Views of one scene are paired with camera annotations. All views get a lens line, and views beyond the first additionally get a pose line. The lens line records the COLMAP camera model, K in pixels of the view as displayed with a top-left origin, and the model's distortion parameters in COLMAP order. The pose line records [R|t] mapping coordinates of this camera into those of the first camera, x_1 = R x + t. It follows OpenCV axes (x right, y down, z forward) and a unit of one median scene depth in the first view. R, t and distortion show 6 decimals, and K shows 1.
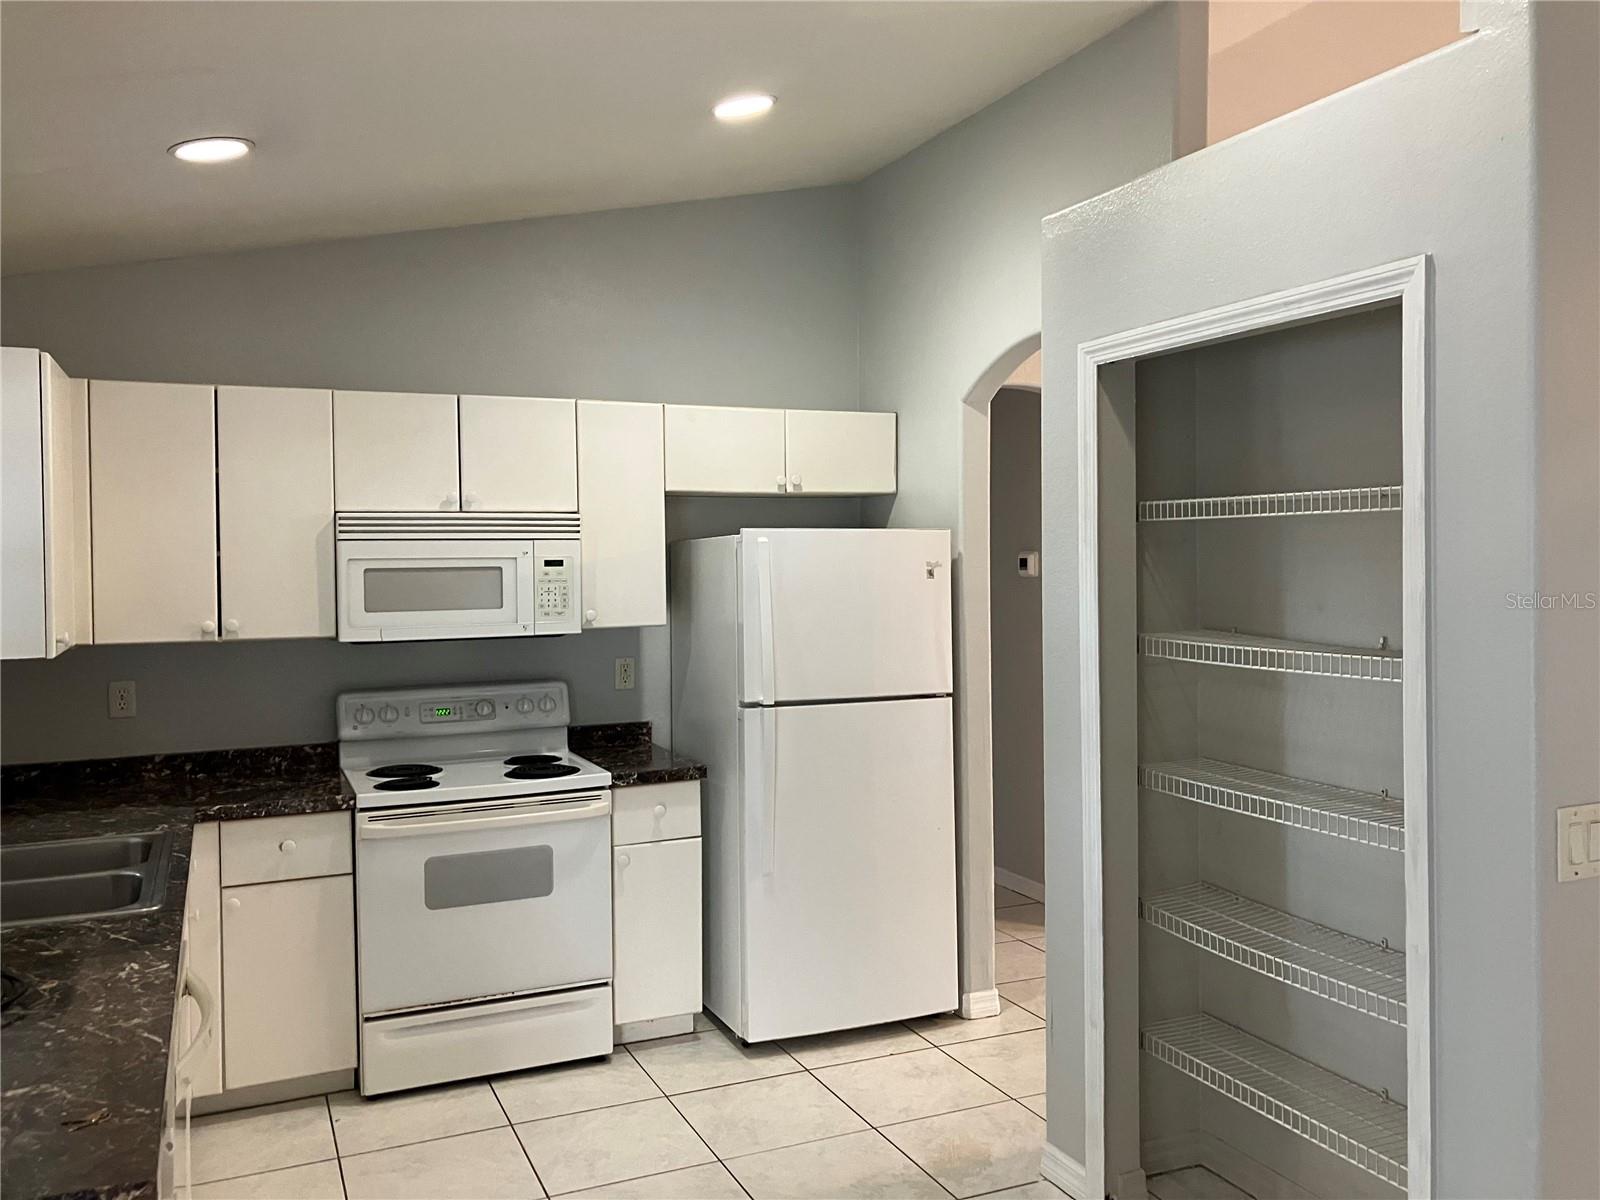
lens RADIAL K [[1298.9, 0, 795.9], [0, 1298.9, 591.0], [0, 0, 1]] dist [0.049808, -0.037568]
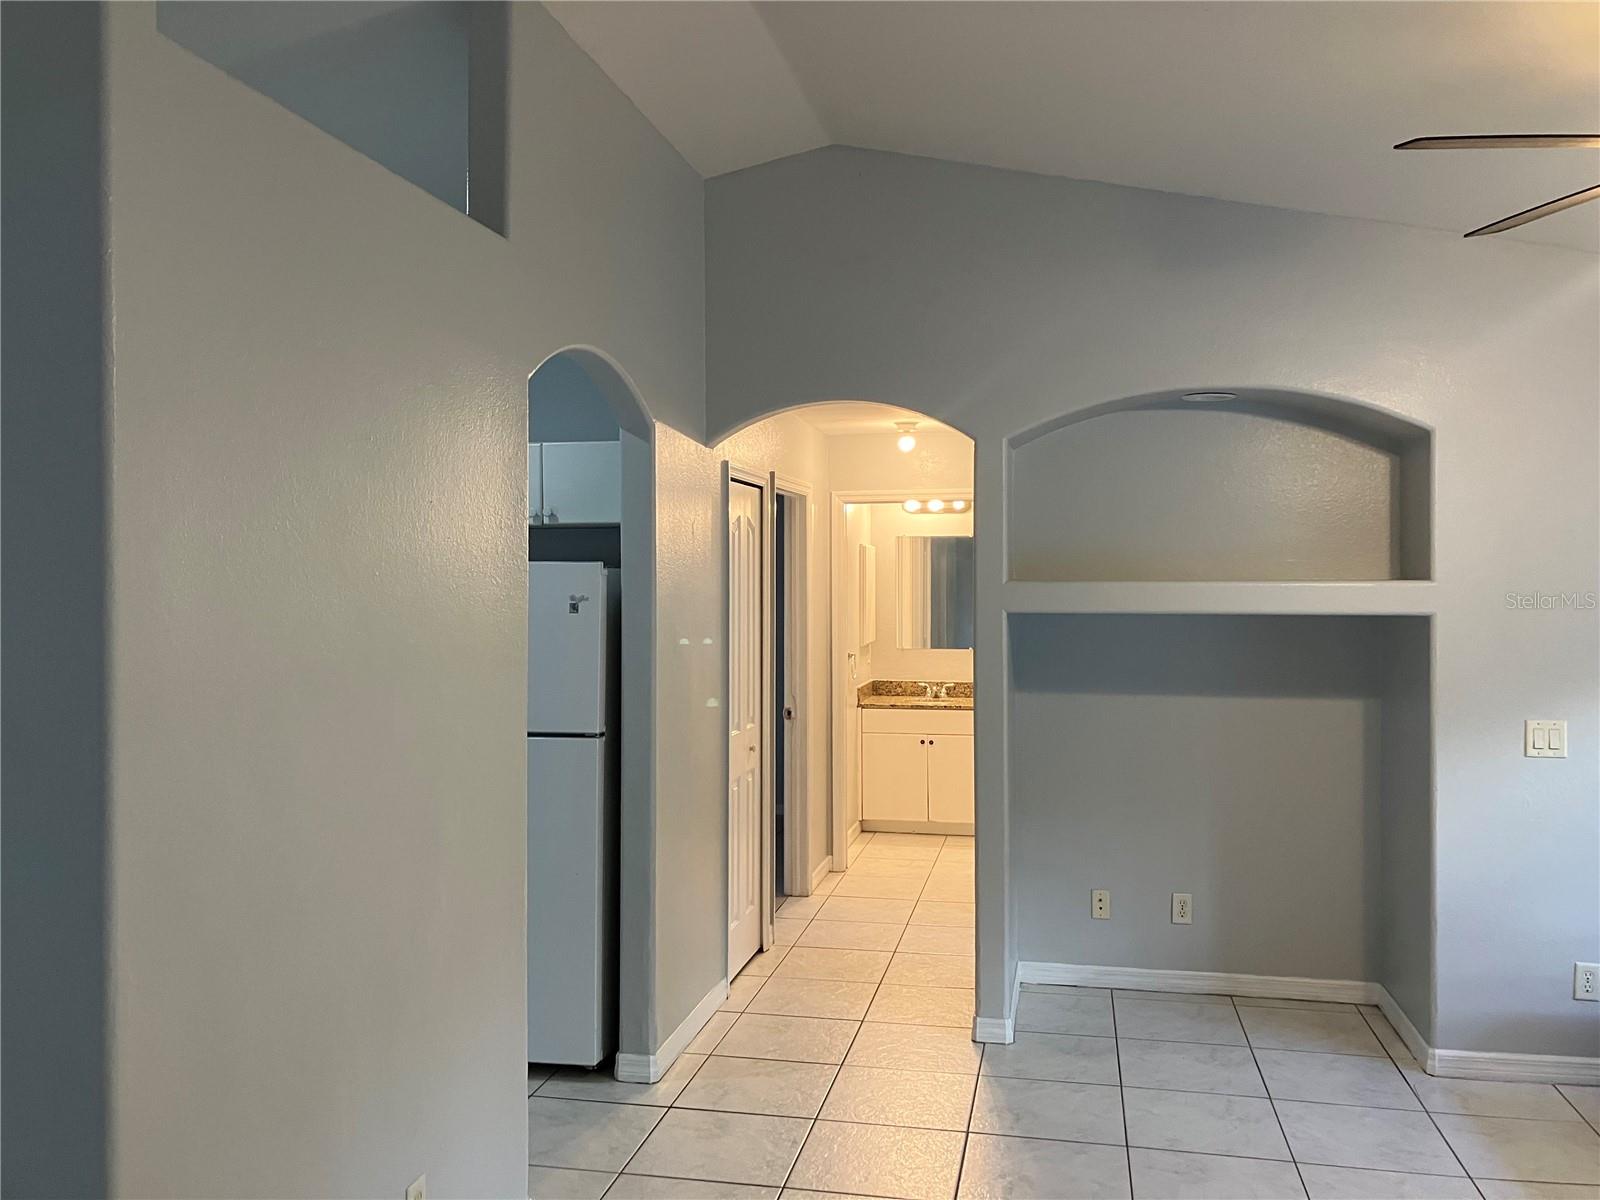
lens RADIAL K [[1298.9, 0, 795.9], [0, 1298.9, 591.0], [0, 0, 1]] dist [0.049808, -0.037568]
pose [[0.810061, 0.013200, -0.586197, 0.794710], [-0.014190, 0.999895, 0.002907, -0.030820], [0.586174, 0.005963, 0.810163, 0.310330]]
